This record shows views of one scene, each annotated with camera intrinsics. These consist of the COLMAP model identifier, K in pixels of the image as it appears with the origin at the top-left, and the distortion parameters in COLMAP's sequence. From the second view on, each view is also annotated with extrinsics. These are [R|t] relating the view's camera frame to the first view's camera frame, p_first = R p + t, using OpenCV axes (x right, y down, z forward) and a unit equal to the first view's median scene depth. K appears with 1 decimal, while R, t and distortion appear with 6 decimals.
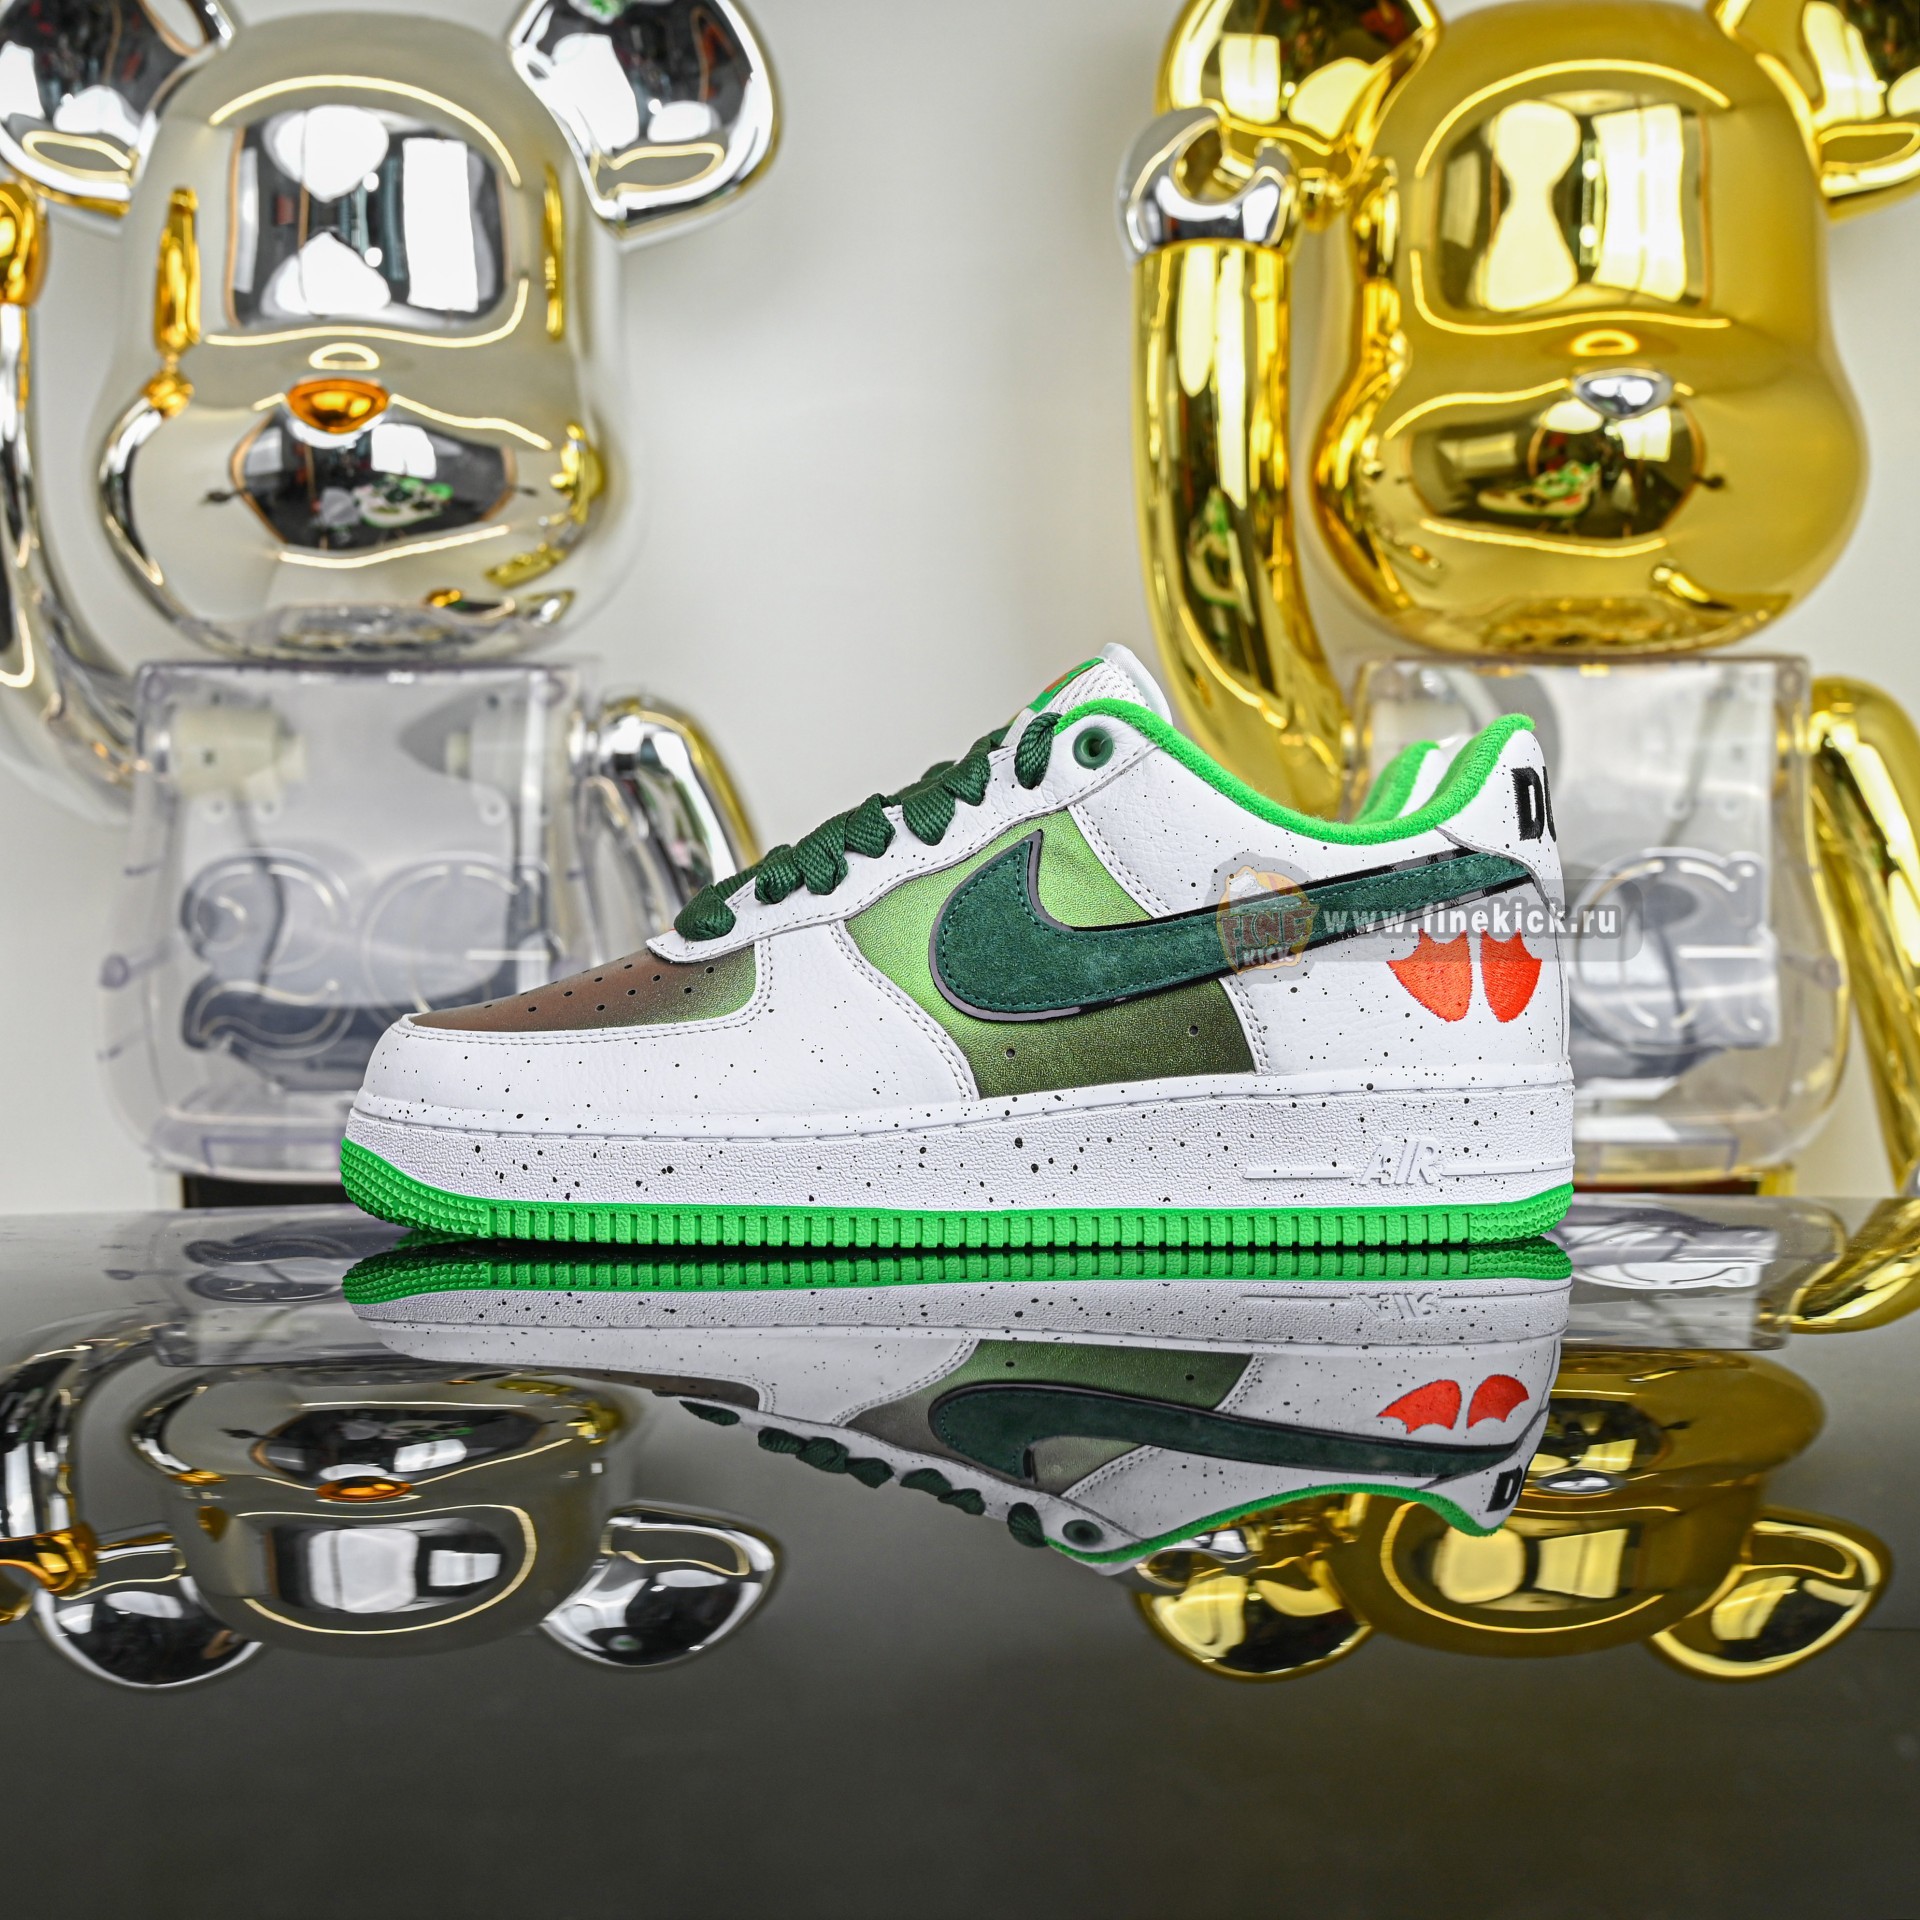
lens RADIAL K [[3741.7, 0, 960.0], [0, 3741.7, 960.0], [0, 0, 1]] dist [-0.050463, -0.059199]
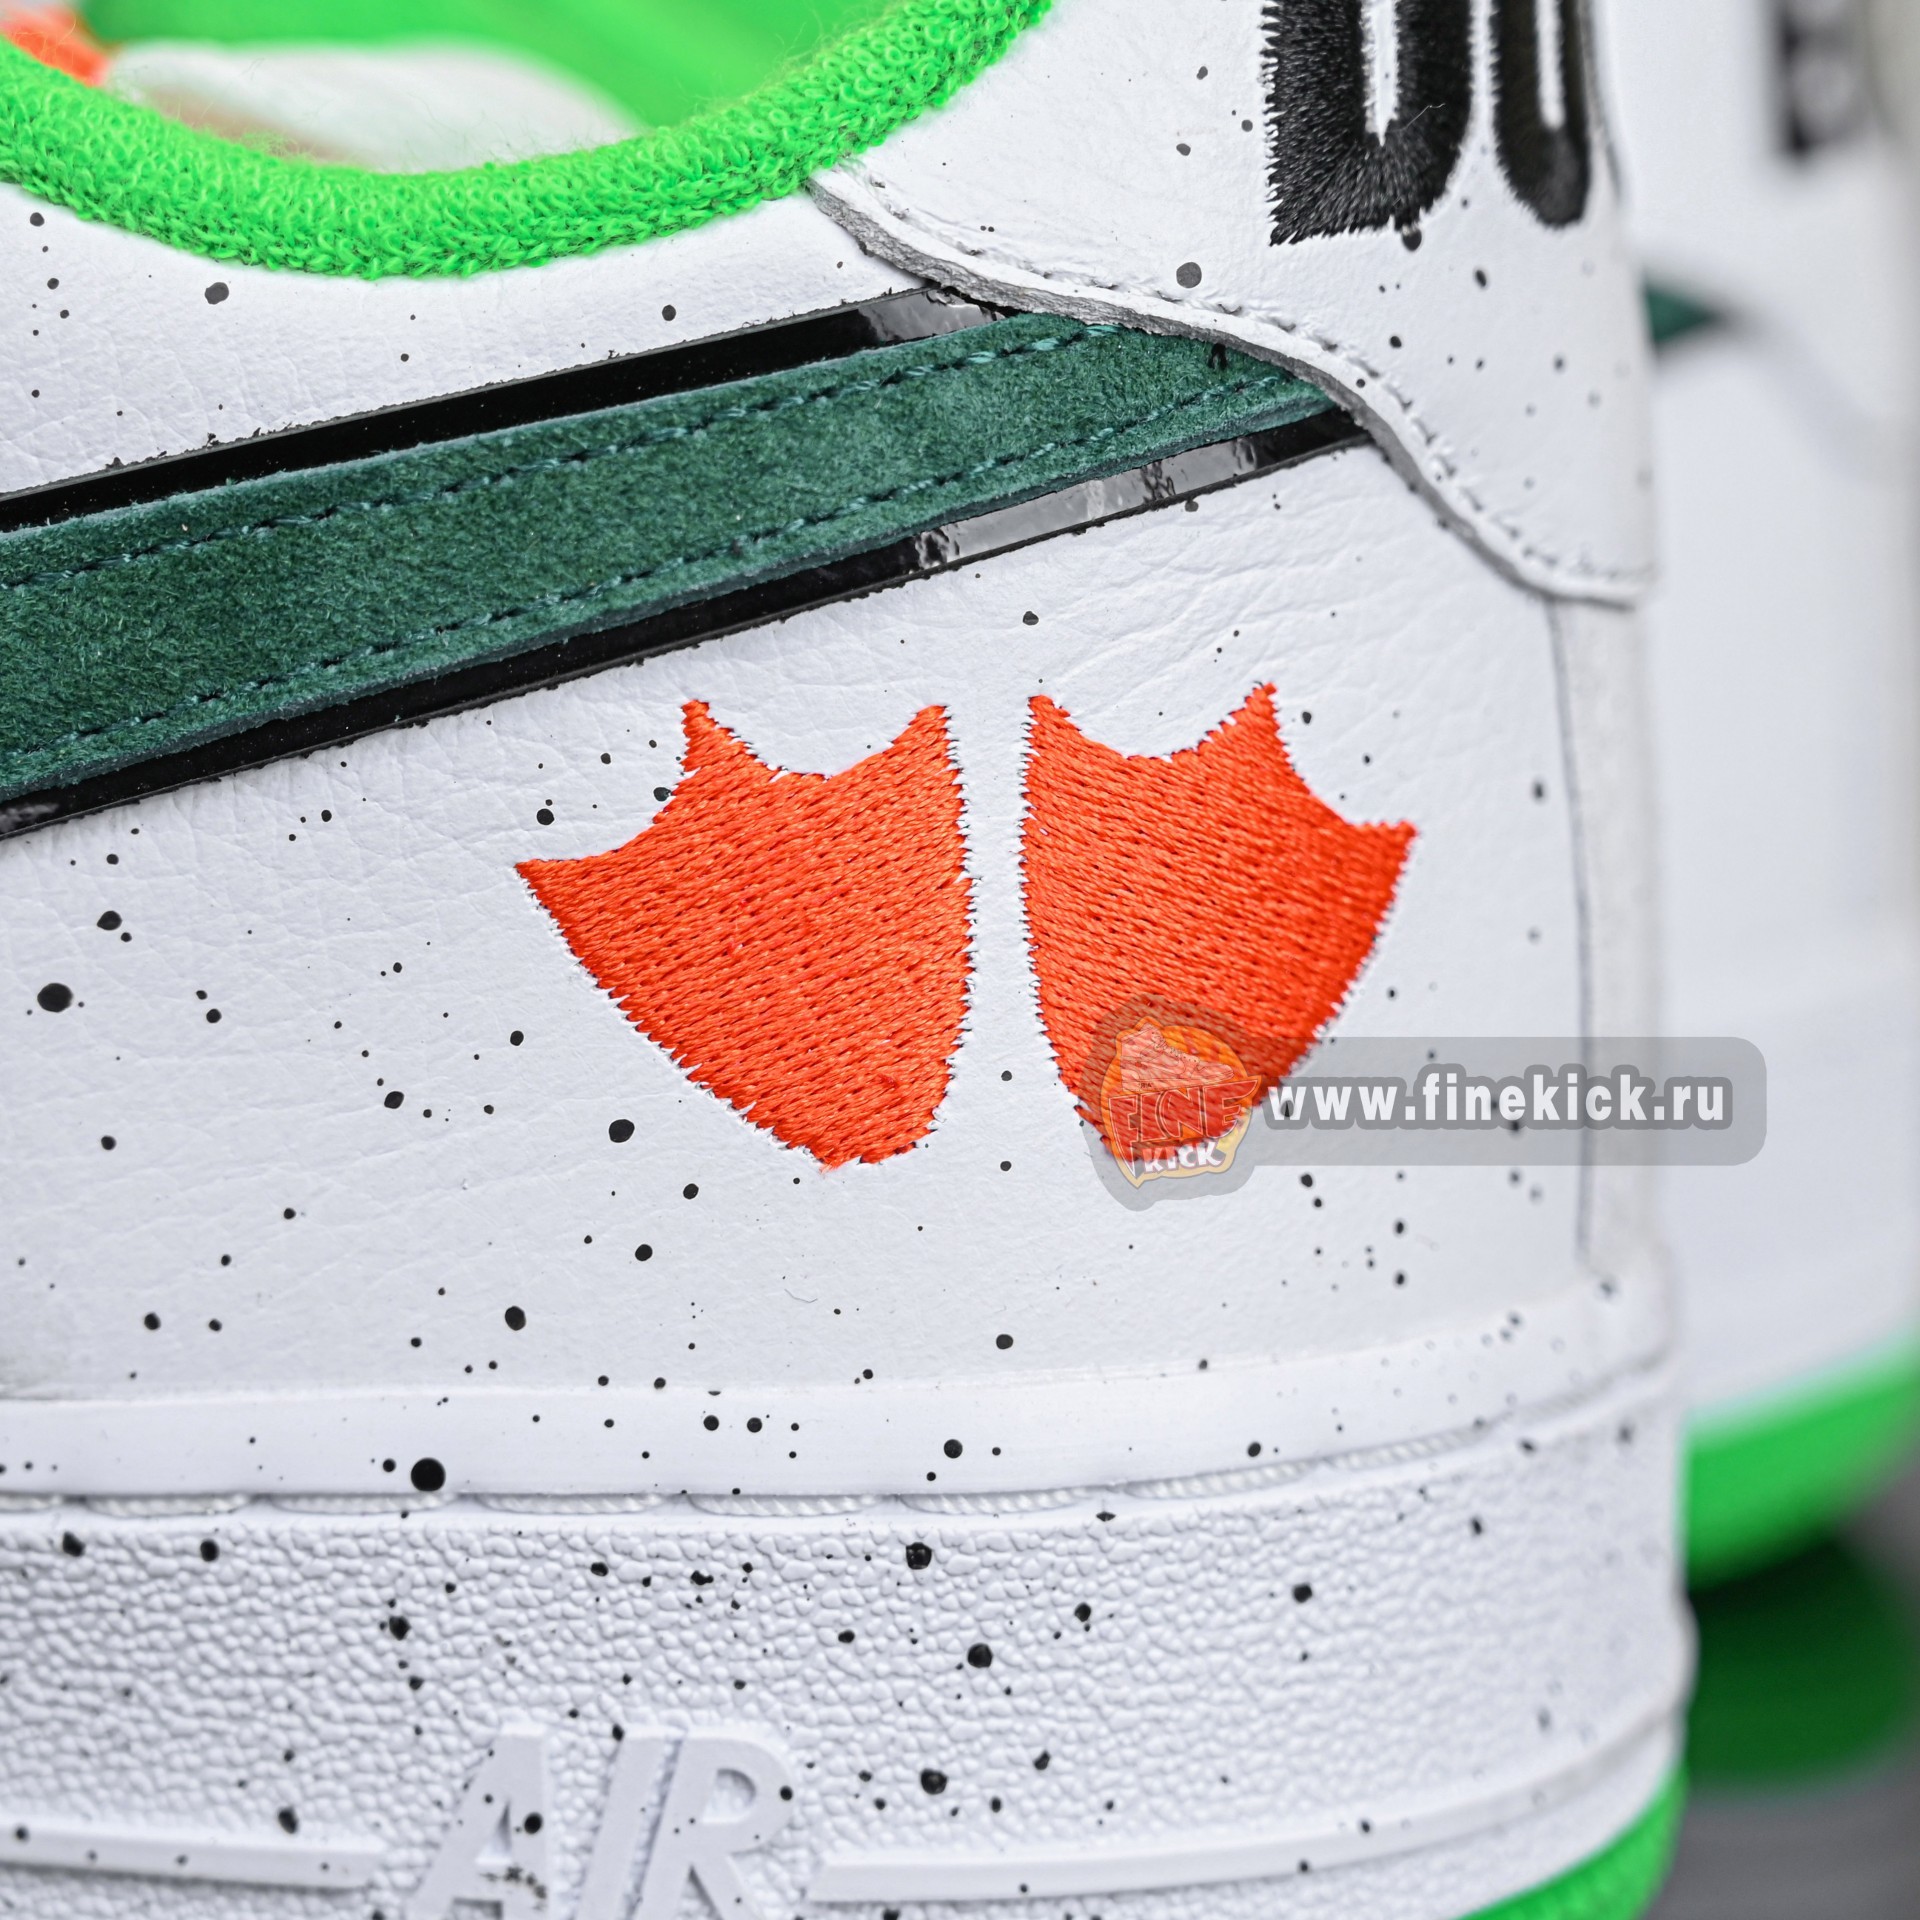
lens RADIAL K [[5679.0, 0, 924.5], [0, 5679.0, 919.8], [0, 0, 1]] dist [-0.020094, 0.159871]
pose [[0.969788, 0.033789, -0.241596, 0.208378], [0.002006, 0.989223, 0.146401, -0.041150], [0.243939, -0.142462, 0.959270, 0.708950]]
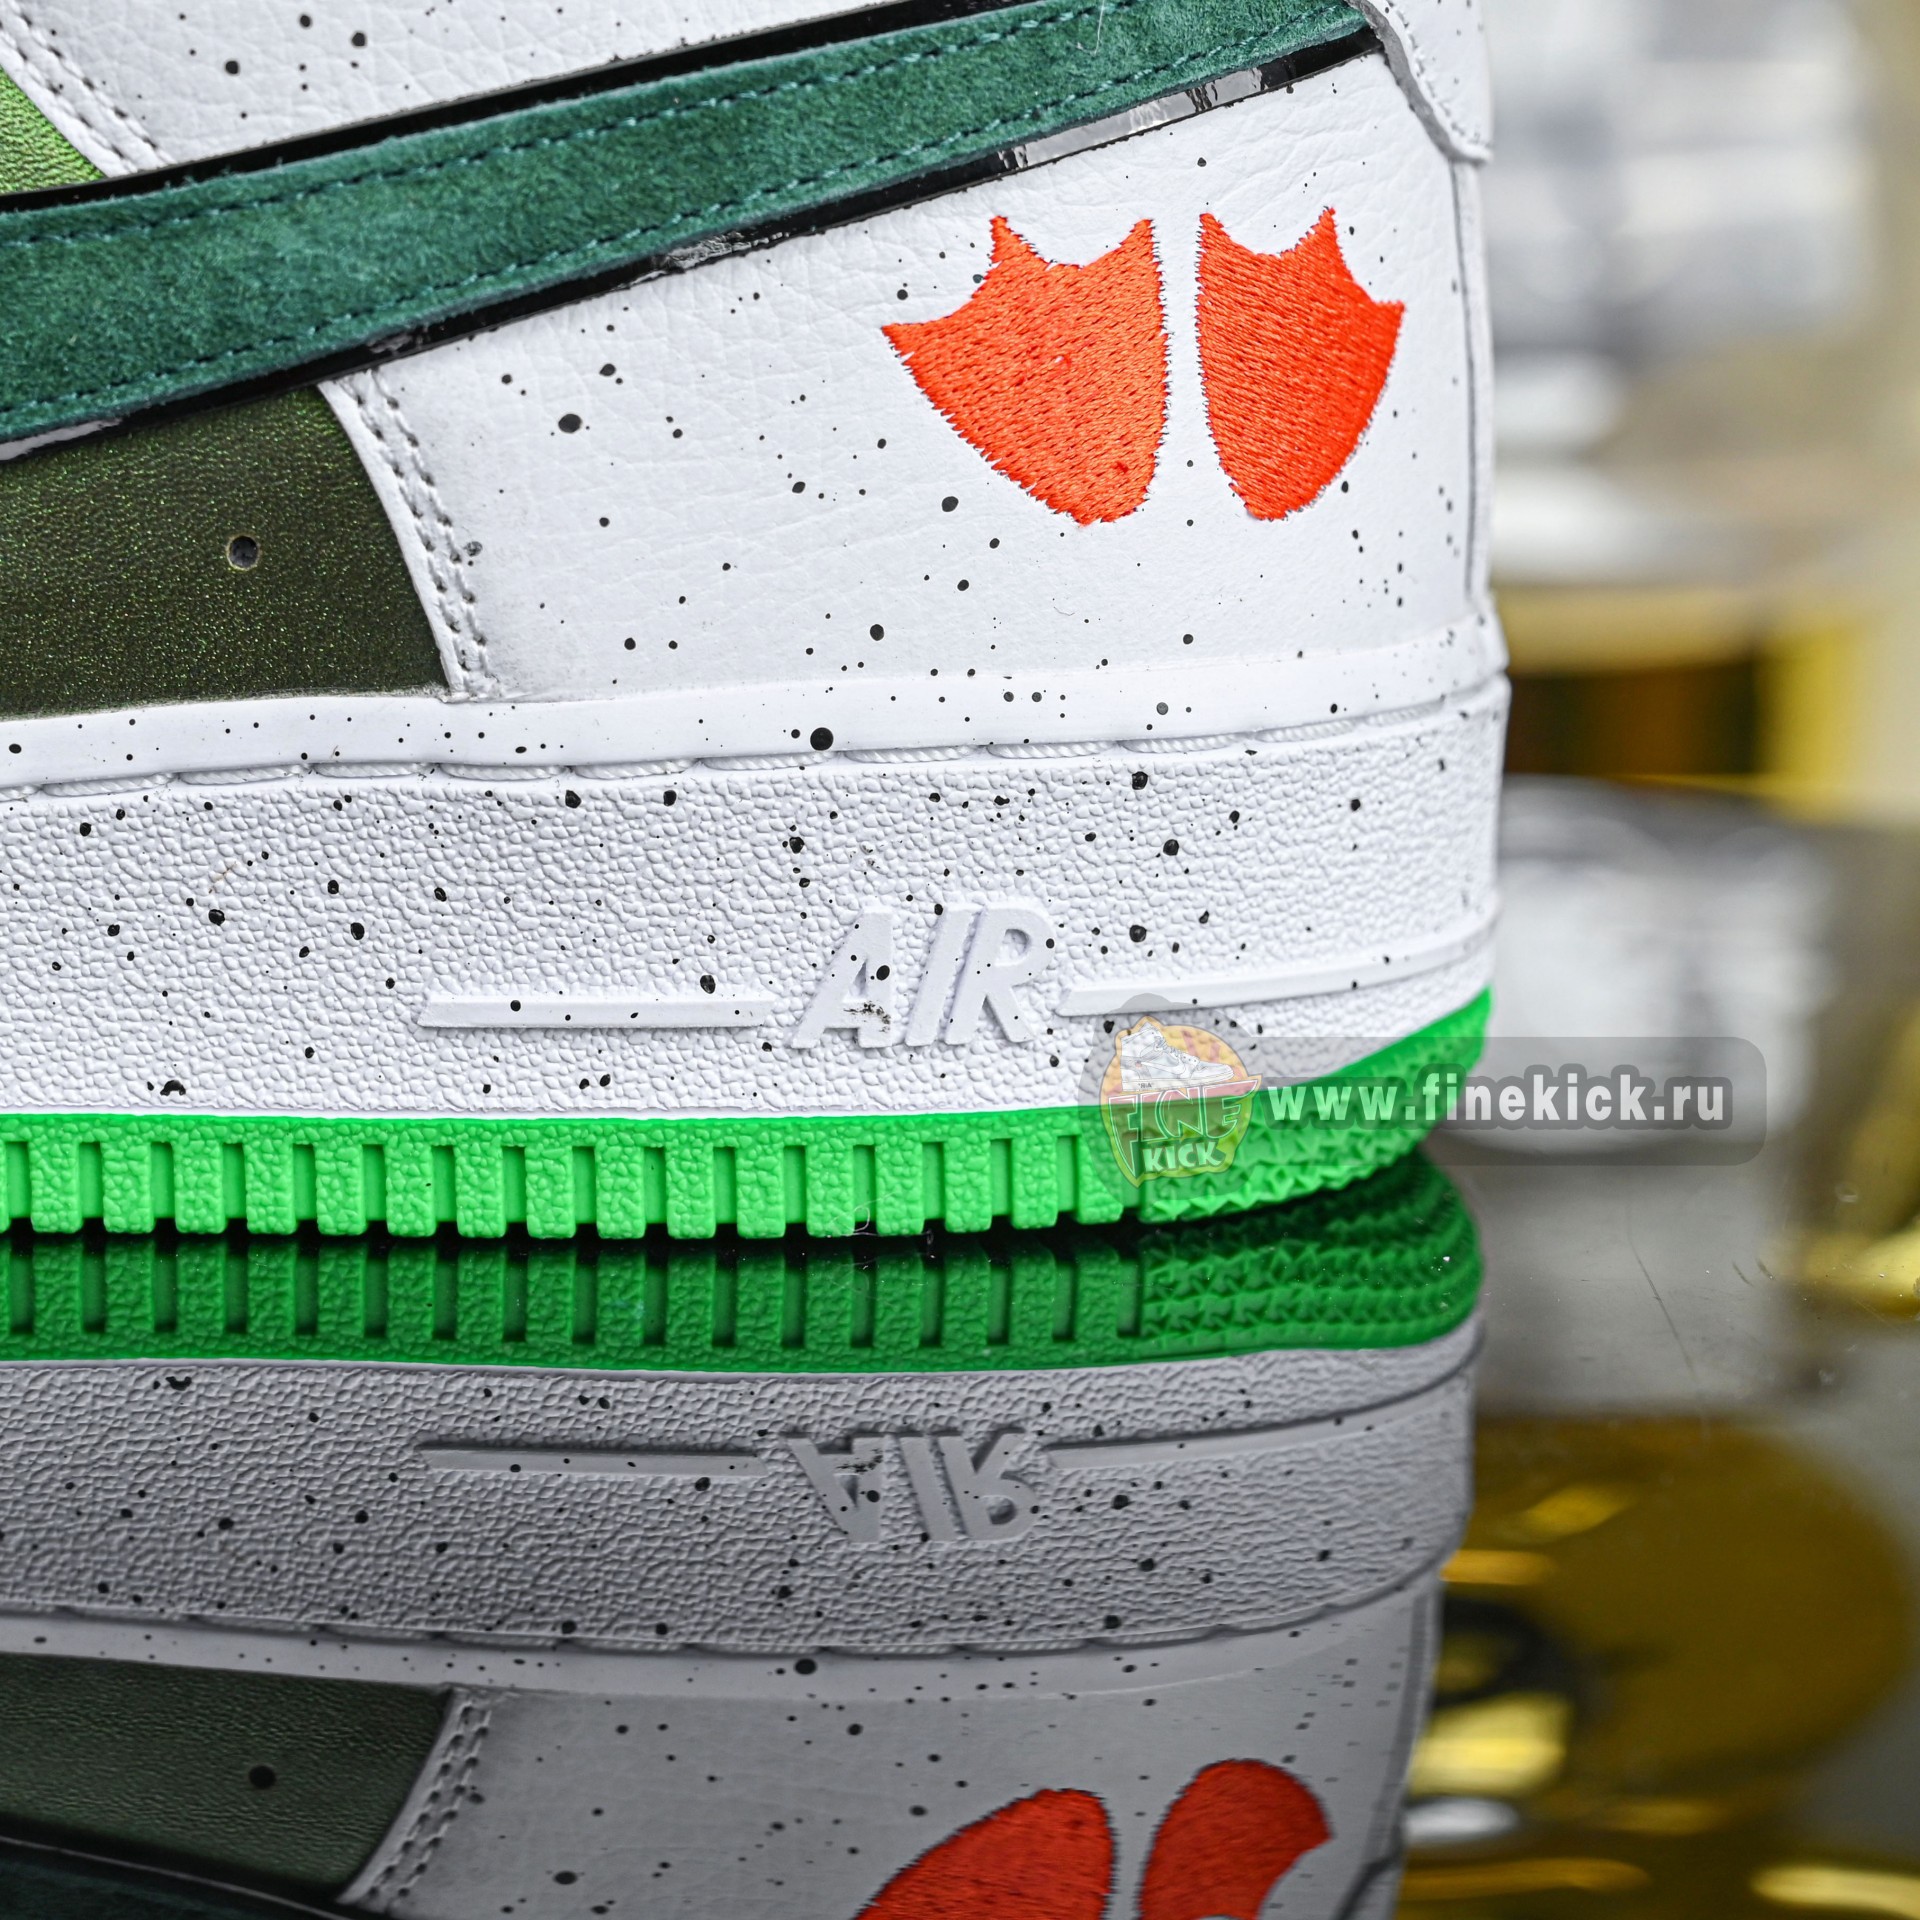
lens RADIAL K [[5639.0, 0, 960.0], [0, 5639.0, 960.0], [0, 0, 1]] dist [0.079644, -0.975500]
pose [[0.999308, 0.002424, 0.037106, 0.103128], [-0.009211, 0.982908, 0.183869, -0.033253], [-0.036027, -0.184083, 0.982250, 0.538248]]
